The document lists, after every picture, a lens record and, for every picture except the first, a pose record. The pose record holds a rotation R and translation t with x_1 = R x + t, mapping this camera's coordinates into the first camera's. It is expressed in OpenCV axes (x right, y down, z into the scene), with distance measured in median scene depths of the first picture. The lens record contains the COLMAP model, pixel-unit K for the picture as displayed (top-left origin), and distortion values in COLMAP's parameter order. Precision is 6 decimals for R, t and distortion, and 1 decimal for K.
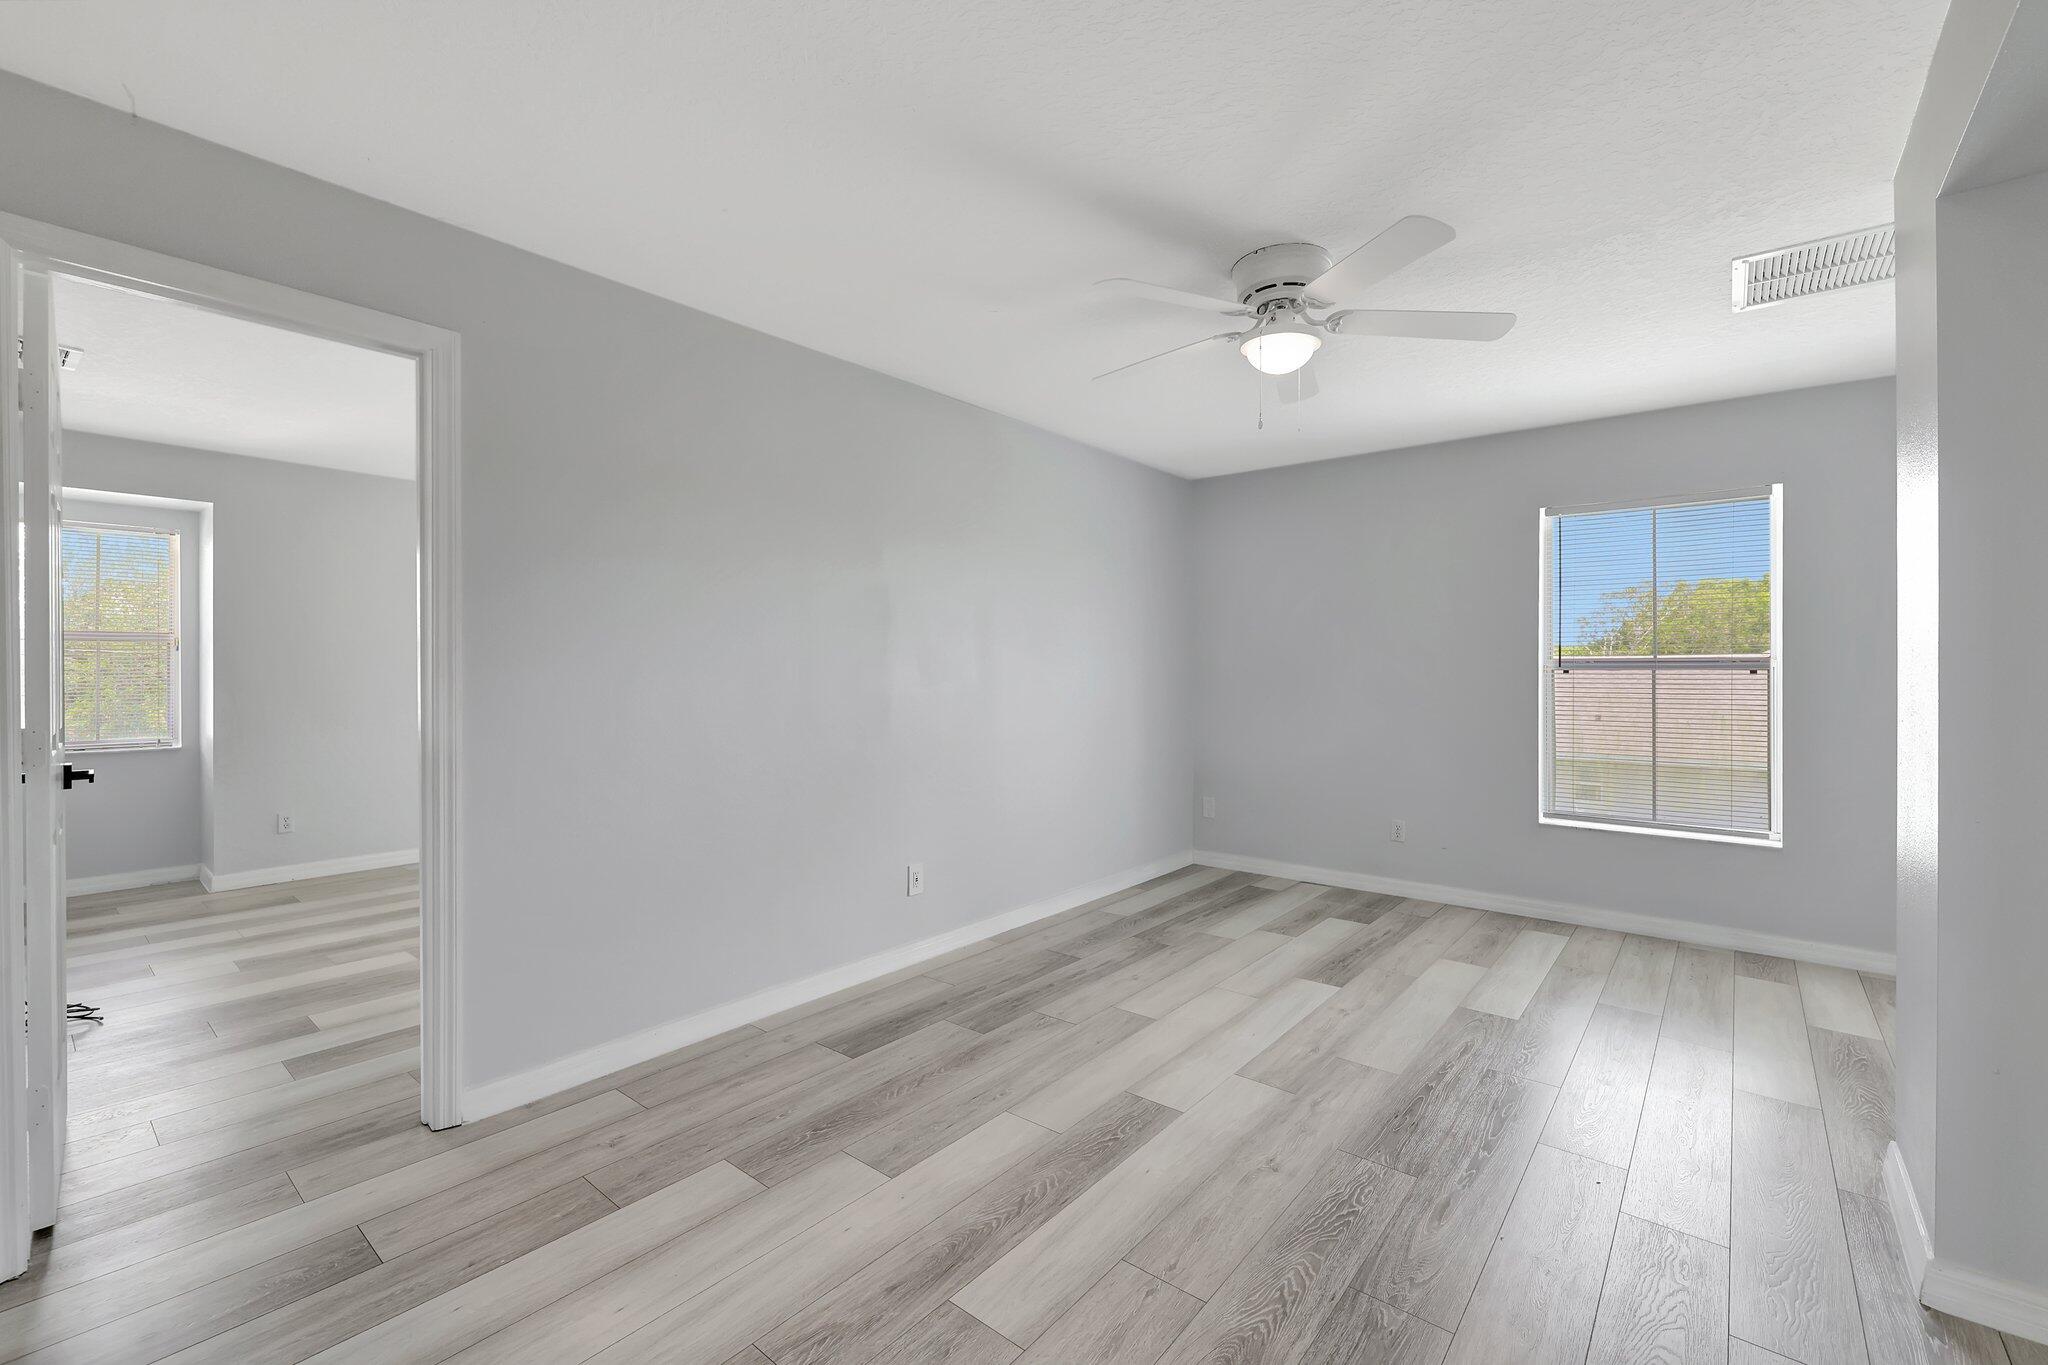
lens RADIAL K [[851.9, 0, 1024.3], [0, 851.9, 679.2], [0, 0, 1]] dist [-0.000363, 0.000021]
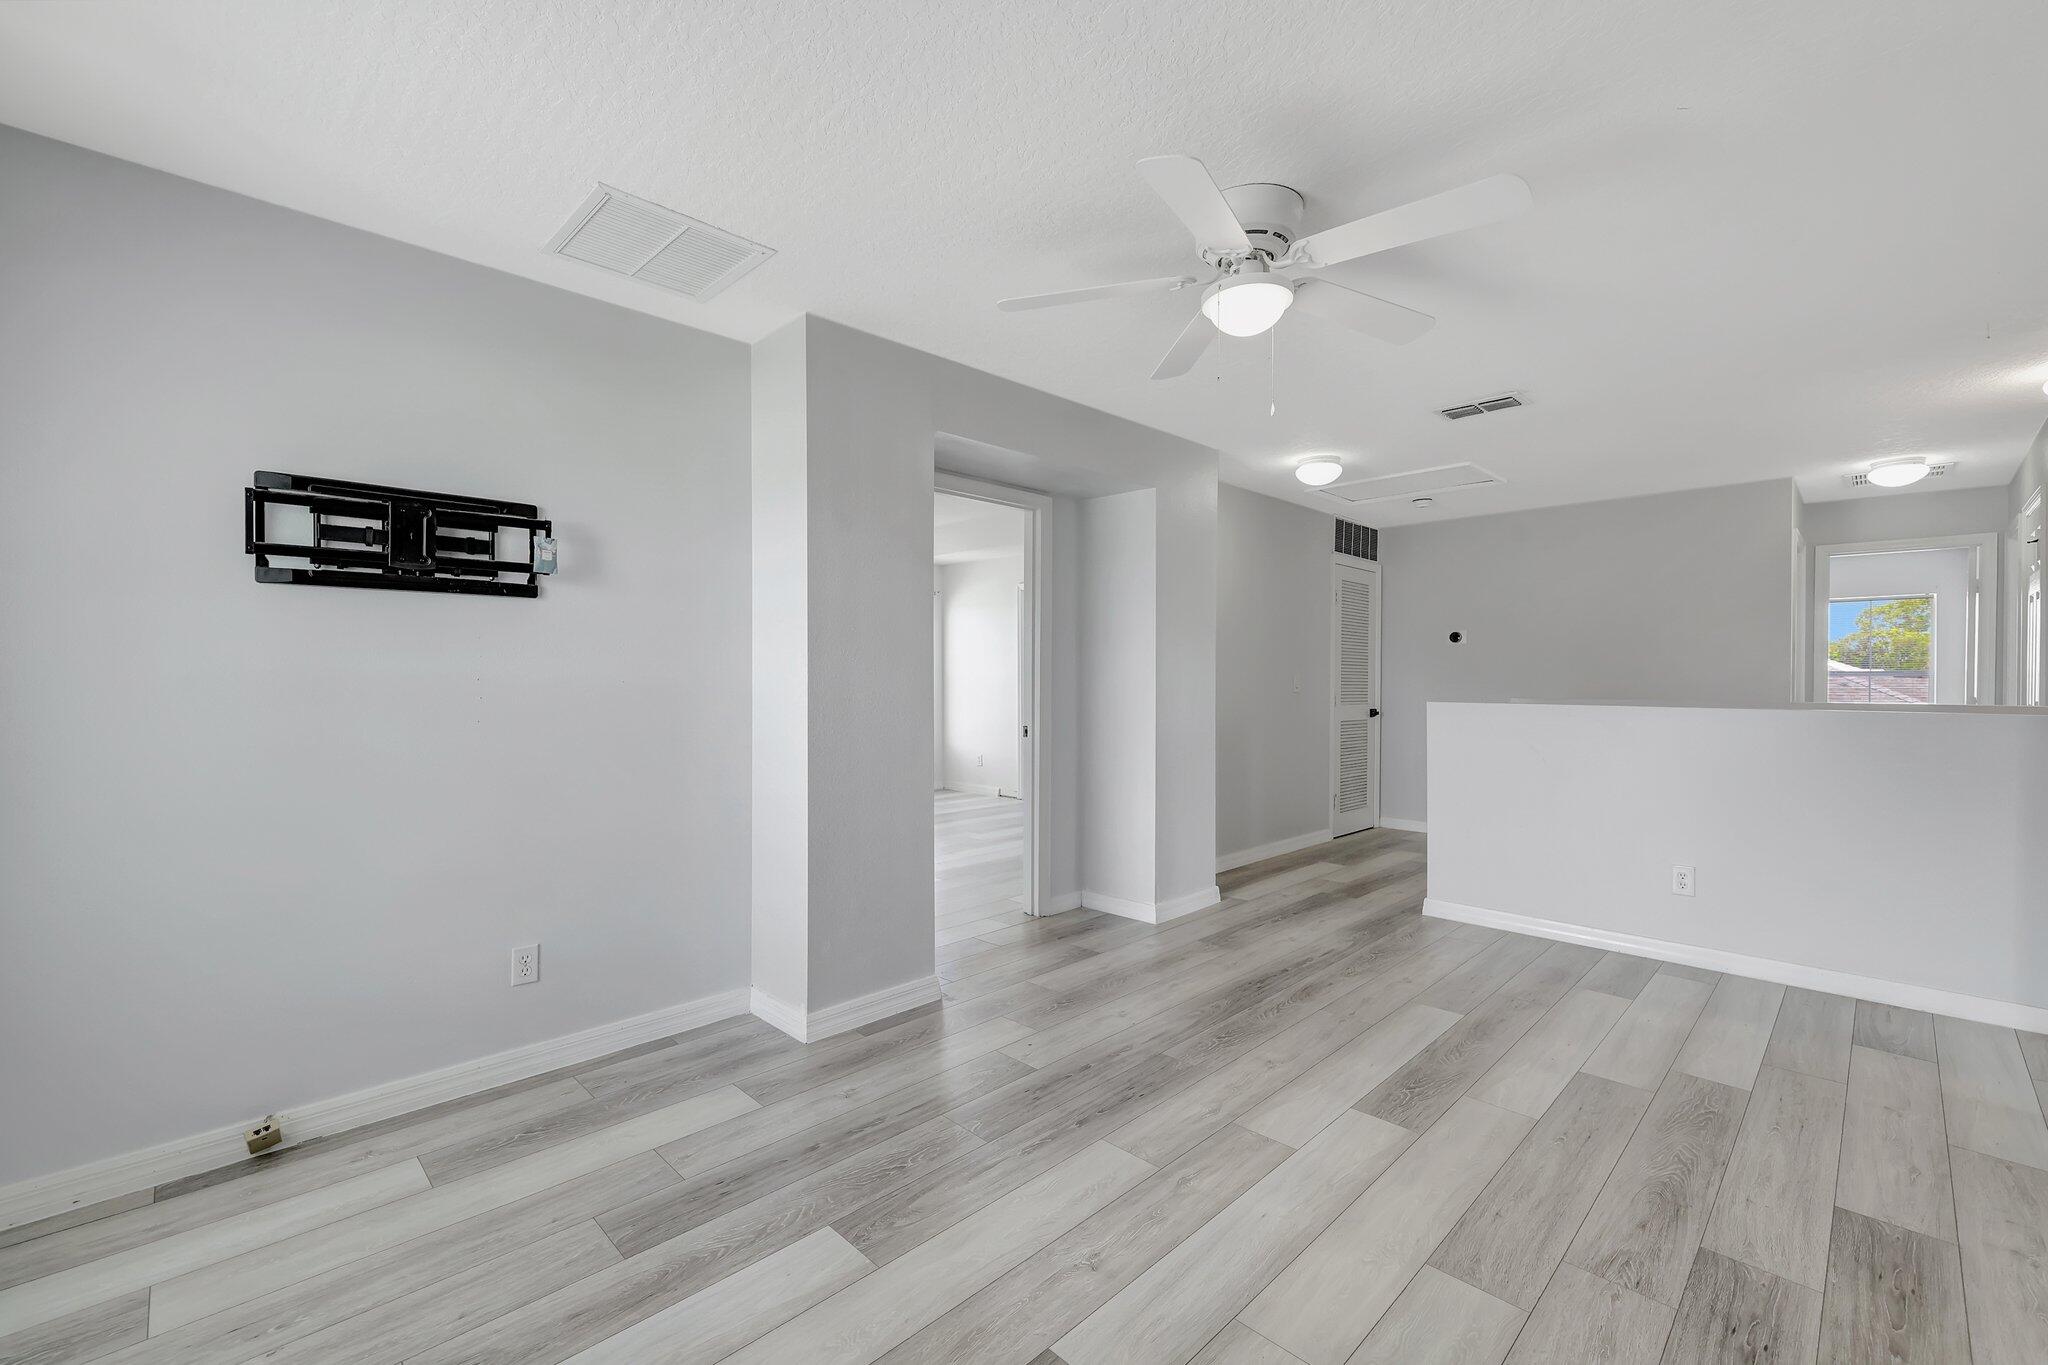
lens RADIAL K [[851.9, 0, 1024.5], [0, 851.9, 680.8], [0, 0, 1]] dist [-0.000363, 0.000021]
pose [[-0.995439, -0.003612, 0.095336, 0.465381], [-0.002734, 0.999953, 0.009343, -0.007056], [-0.095365, 0.009039, -0.995401, 1.983337]]
